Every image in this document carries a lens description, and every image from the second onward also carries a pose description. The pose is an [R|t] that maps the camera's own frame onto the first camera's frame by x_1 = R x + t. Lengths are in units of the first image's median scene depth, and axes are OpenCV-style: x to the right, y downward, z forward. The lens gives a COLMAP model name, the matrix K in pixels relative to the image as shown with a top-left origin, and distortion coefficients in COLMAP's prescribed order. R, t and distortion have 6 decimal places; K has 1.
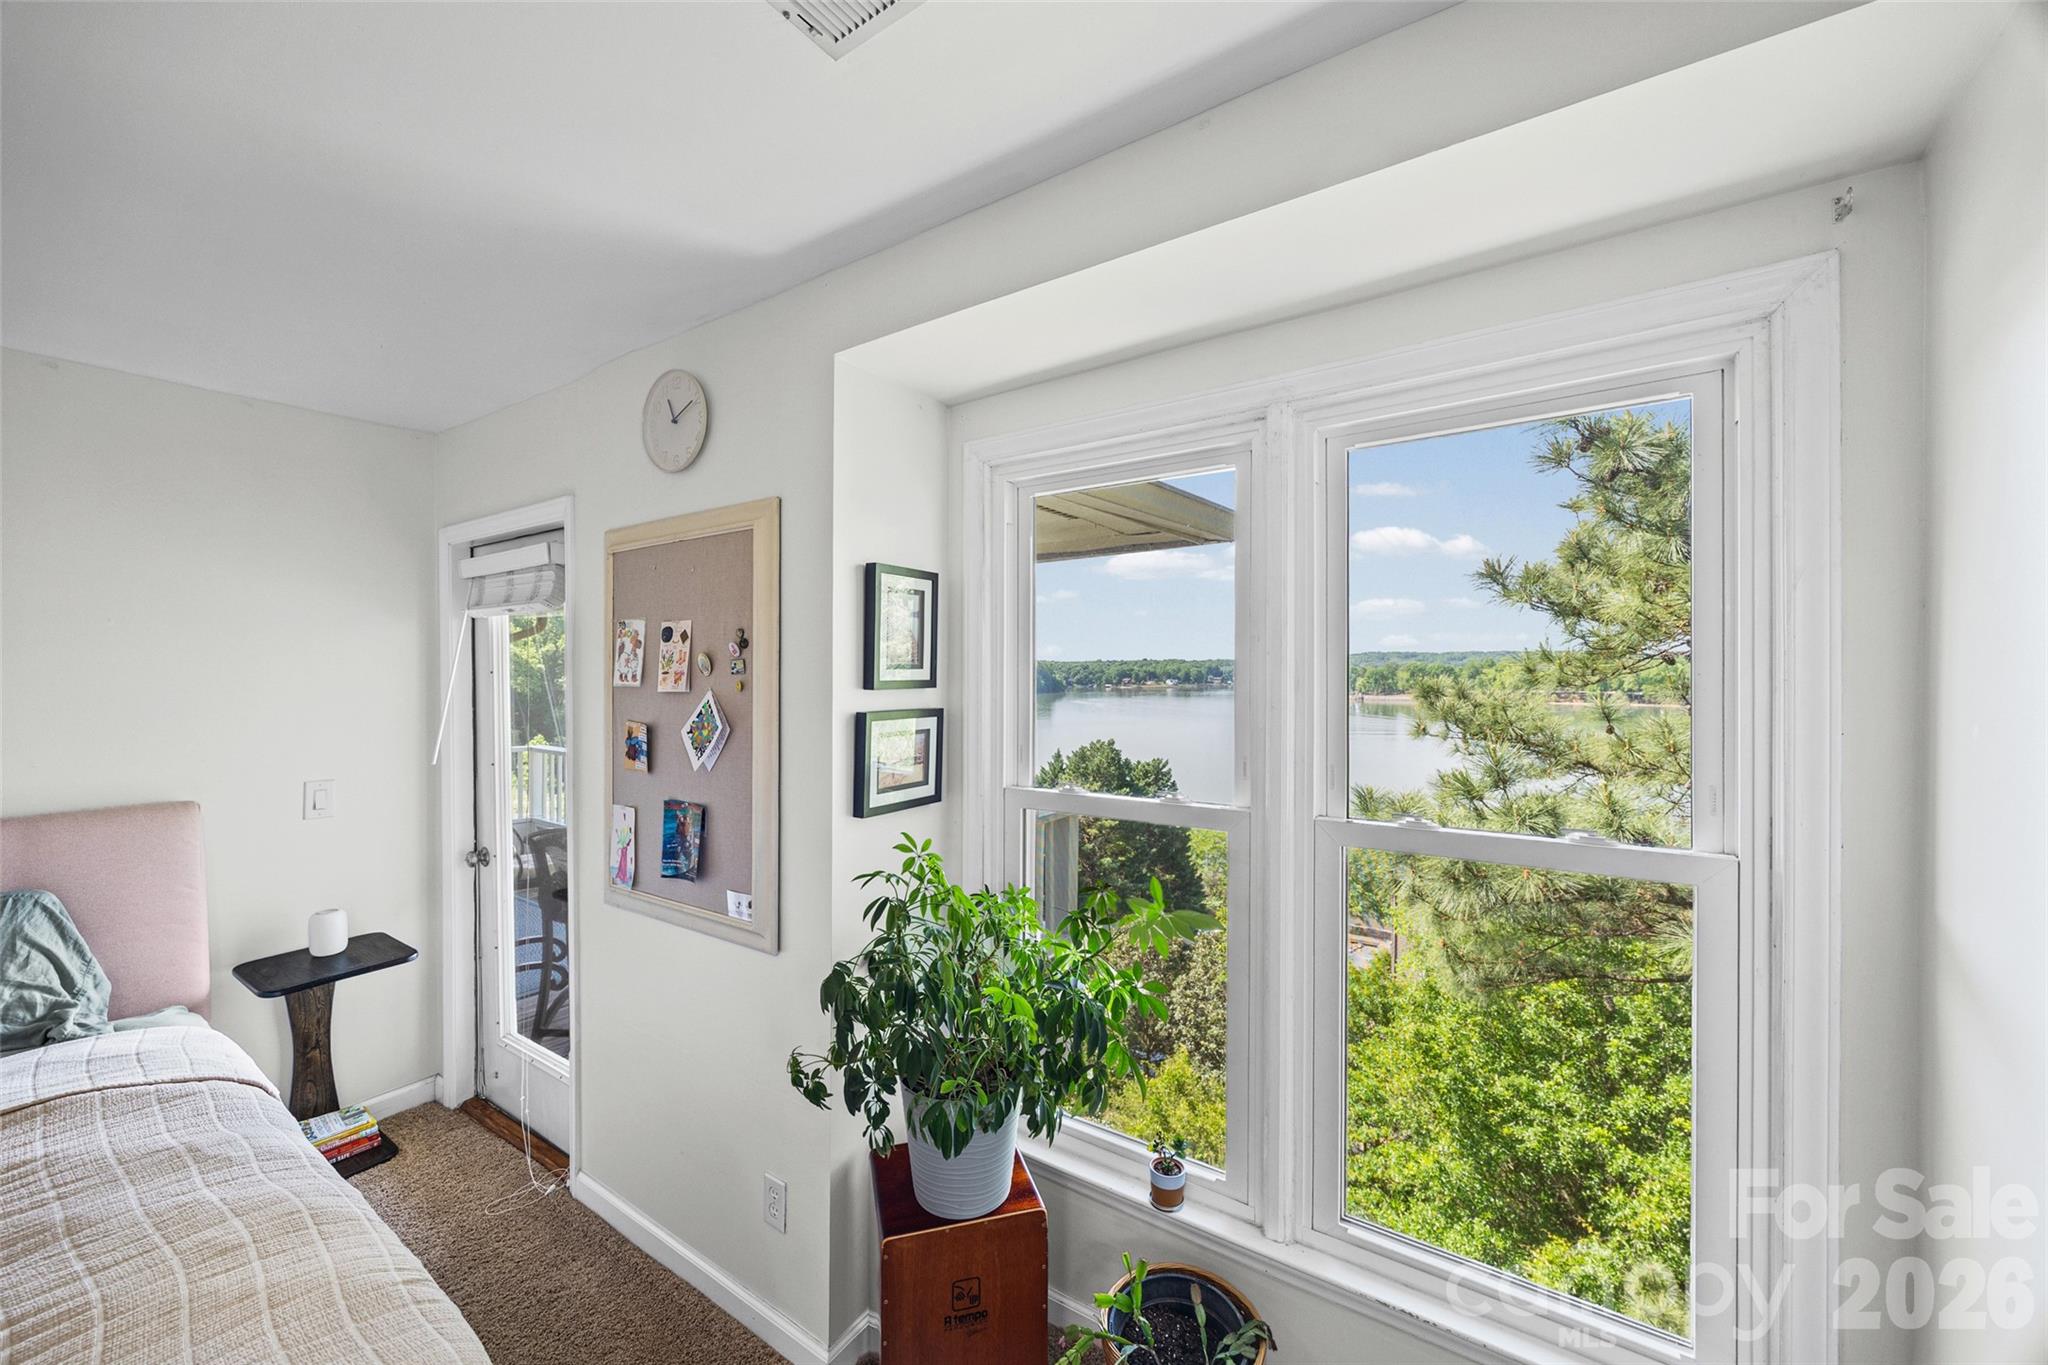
lens RADIAL K [[788.8, 0, 1021.8], [0, 788.8, 670.3], [0, 0, 1]] dist [-0.002684, 0.000317]
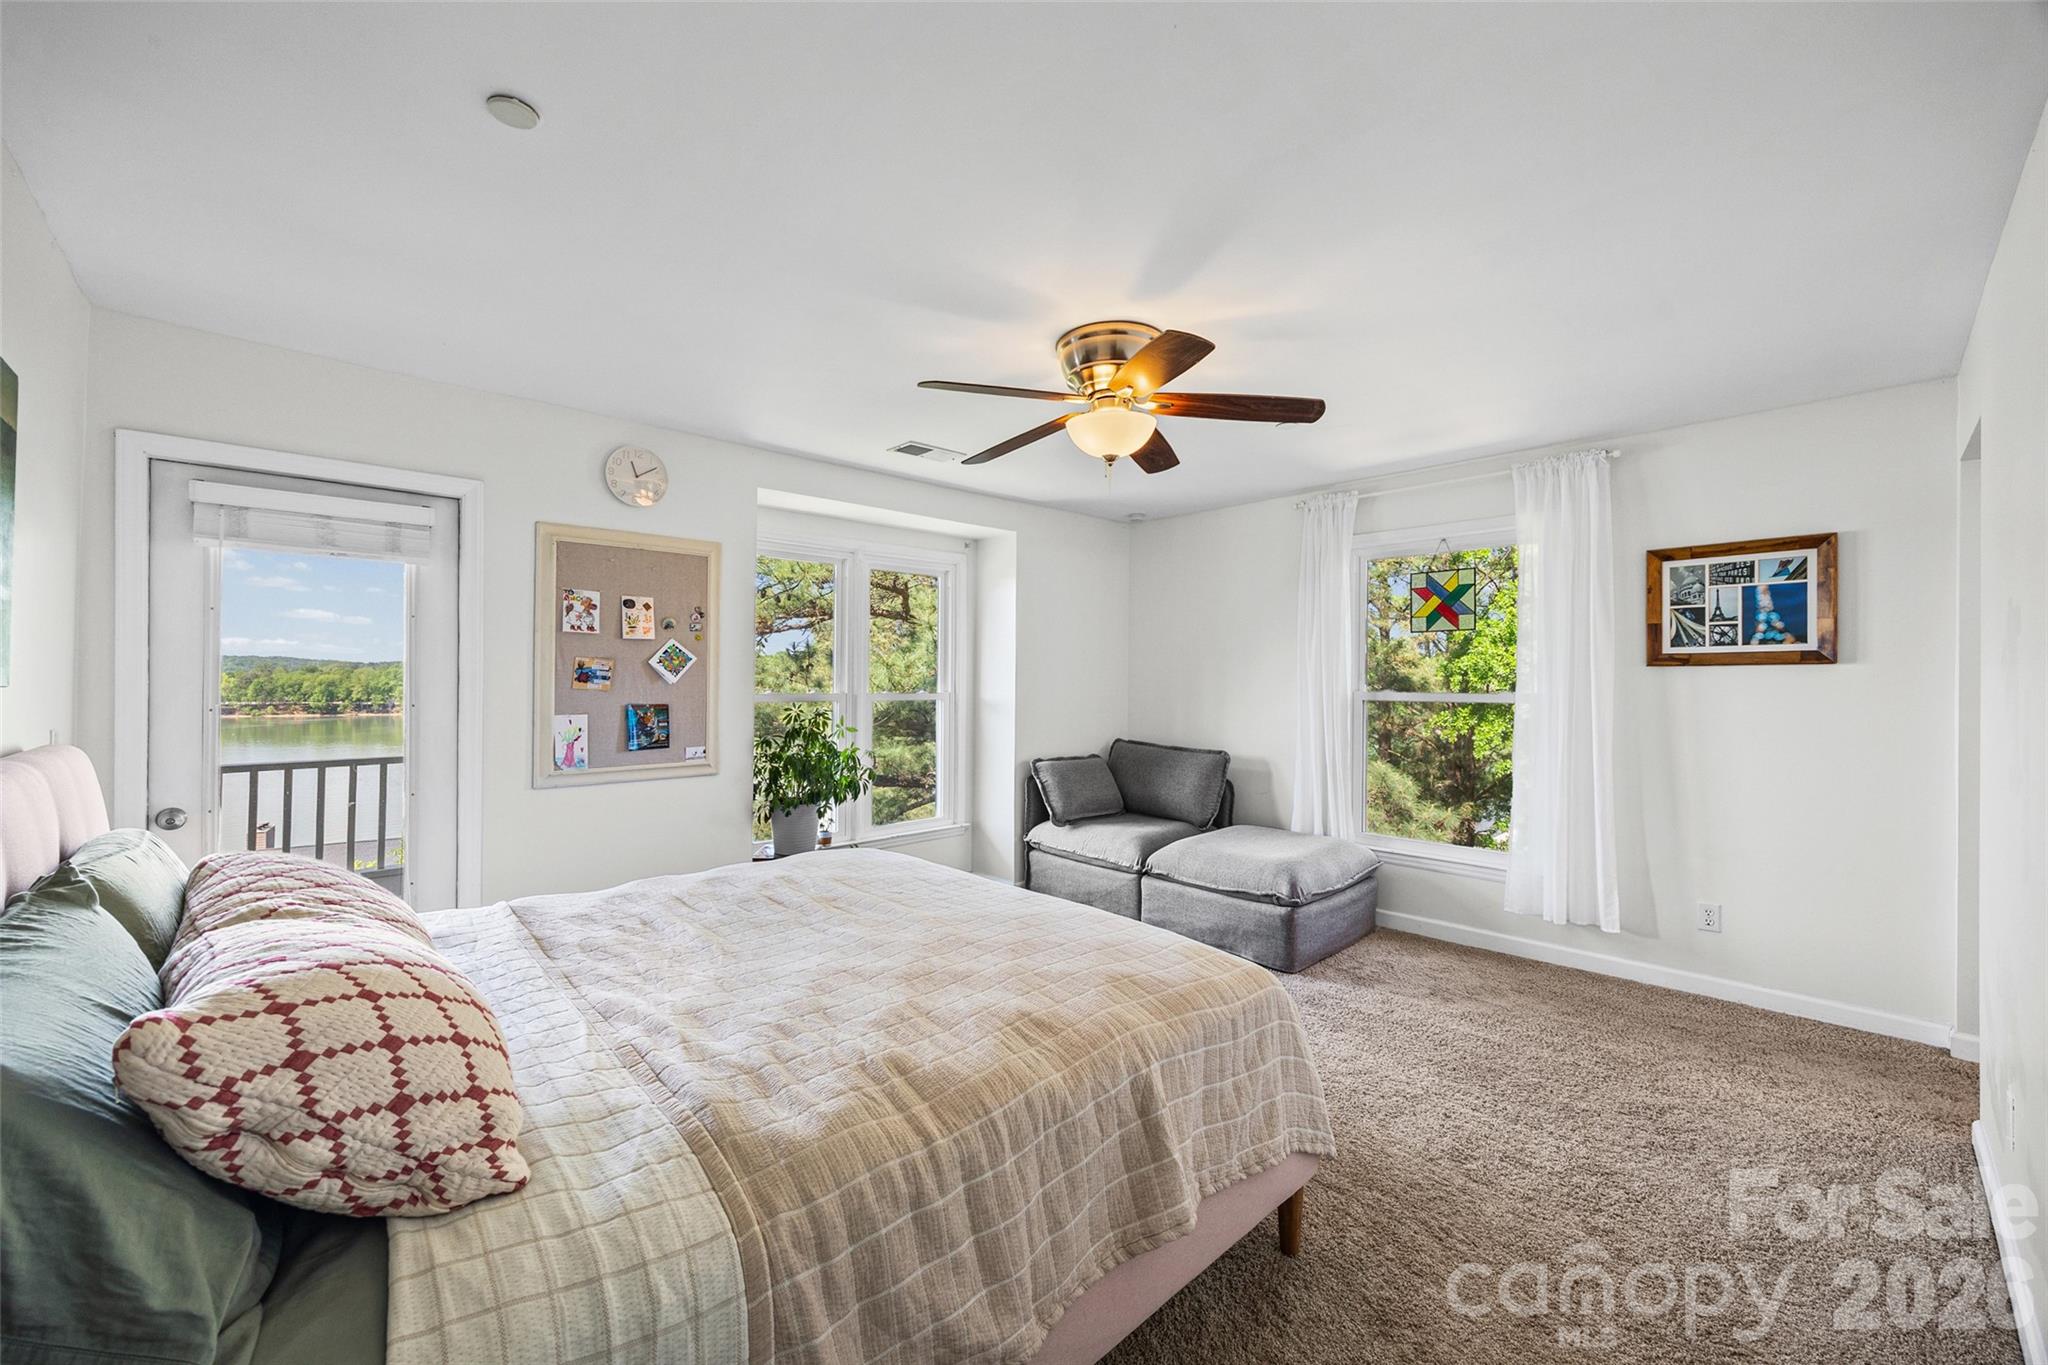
lens RADIAL K [[788.8, 0, 1016.4], [0, 788.8, 669.9], [0, 0, 1]] dist [-0.002684, 0.000317]
pose [[0.213291, 0.019198, 0.976800, -1.863827], [-0.007228, 0.999811, -0.018072, 0.114831], [-0.976962, -0.003206, 0.213389, -0.136290]]
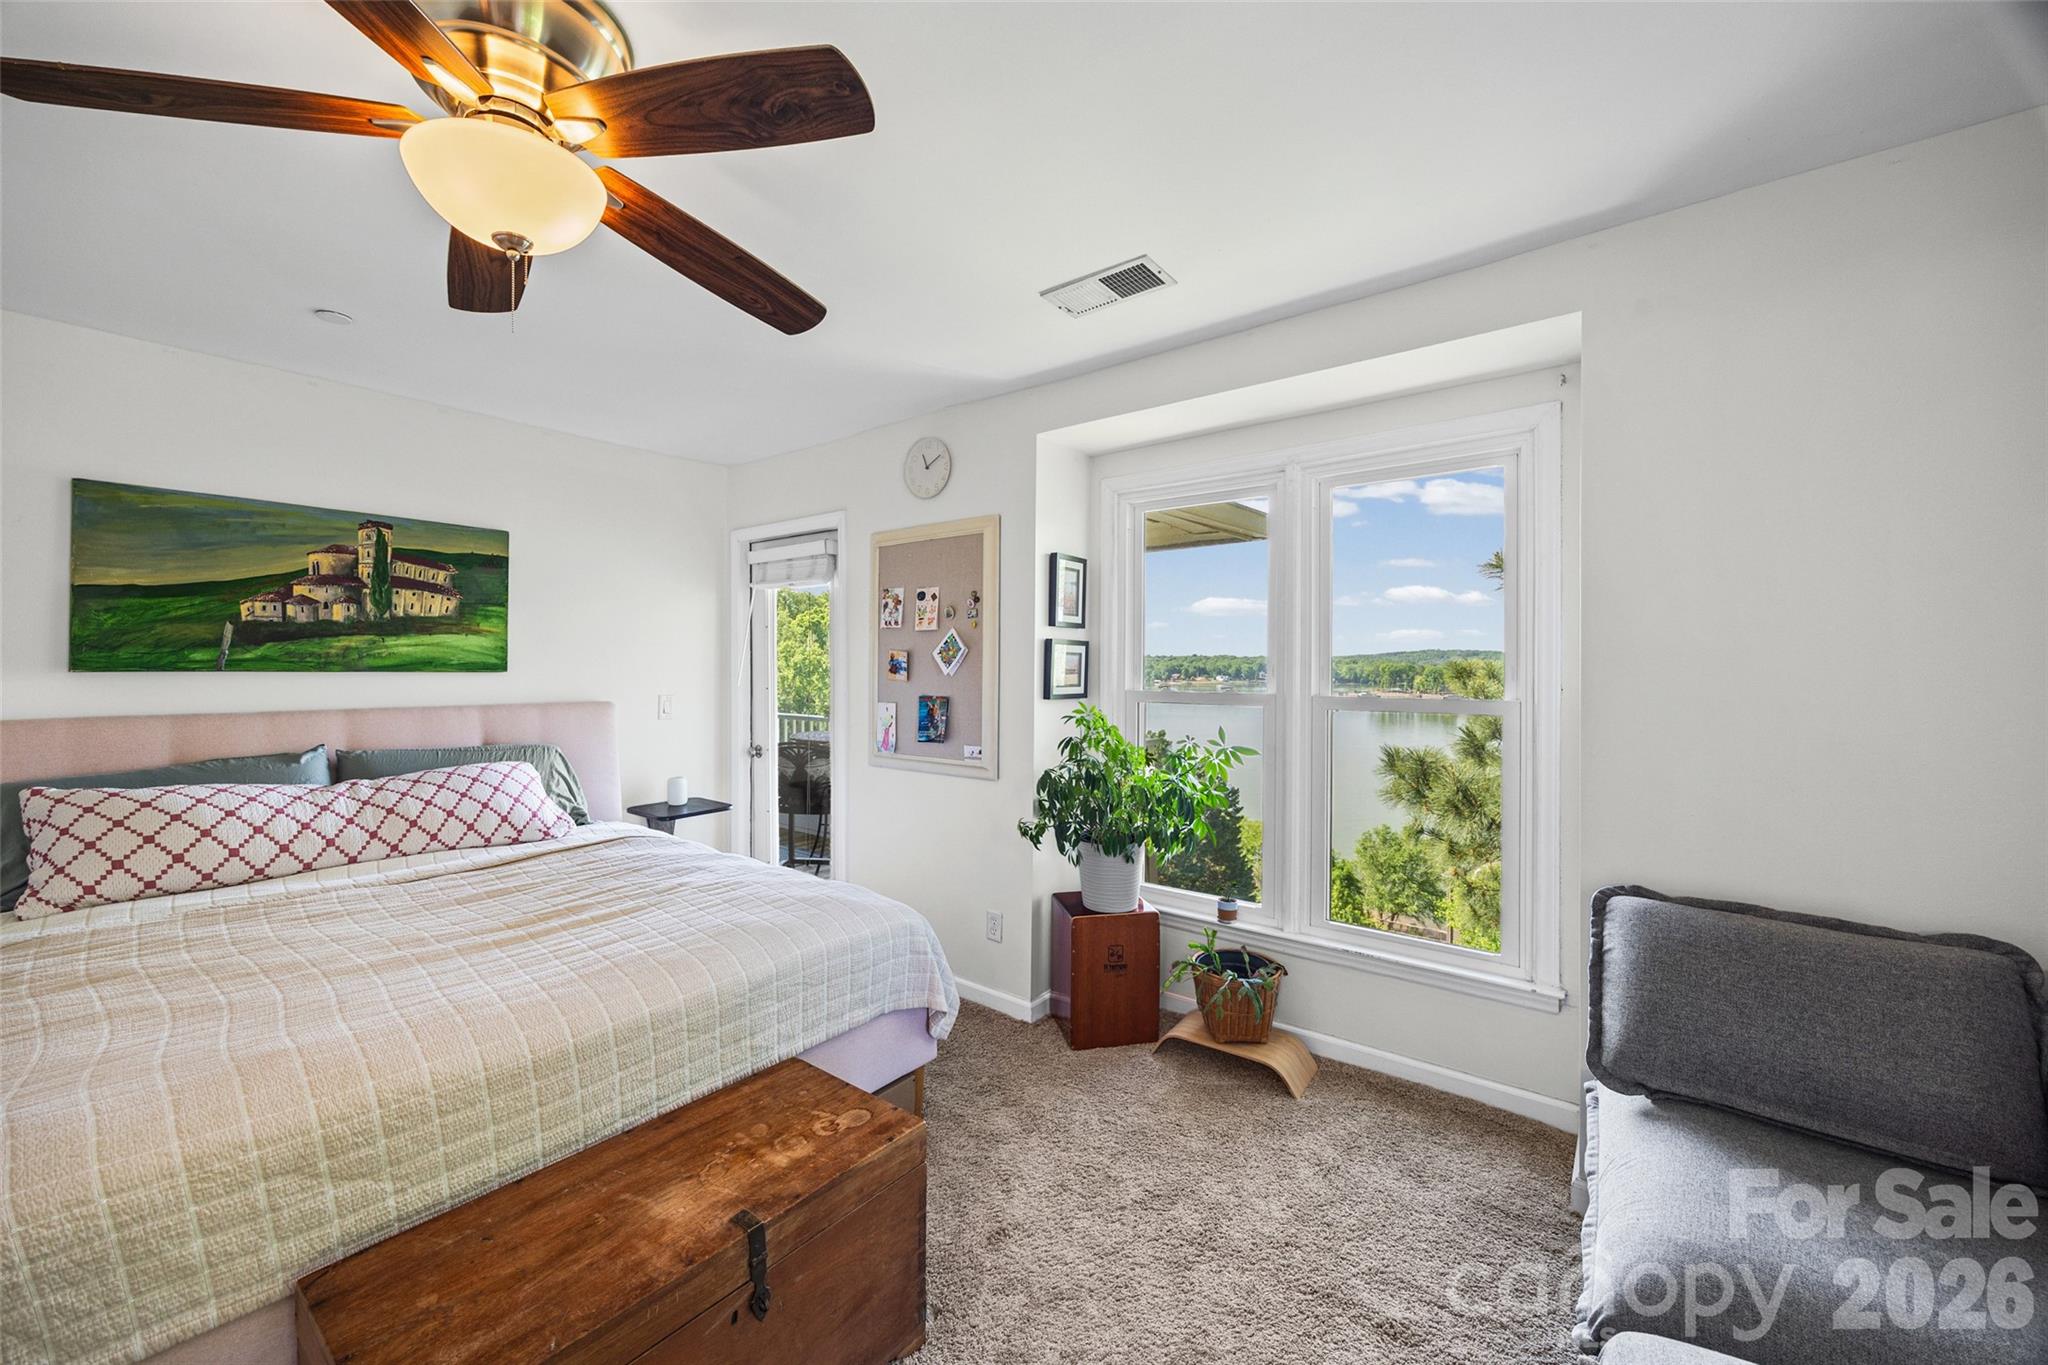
lens RADIAL K [[788.8, 0, 1023.0], [0, 788.8, 649.8], [0, 0, 1]] dist [-0.002684, 0.000317]
pose [[0.998186, 0.007530, -0.059725, -0.136356], [-0.008697, 0.999776, -0.019293, 0.097035], [0.059567, 0.019778, 0.998028, -0.635980]]
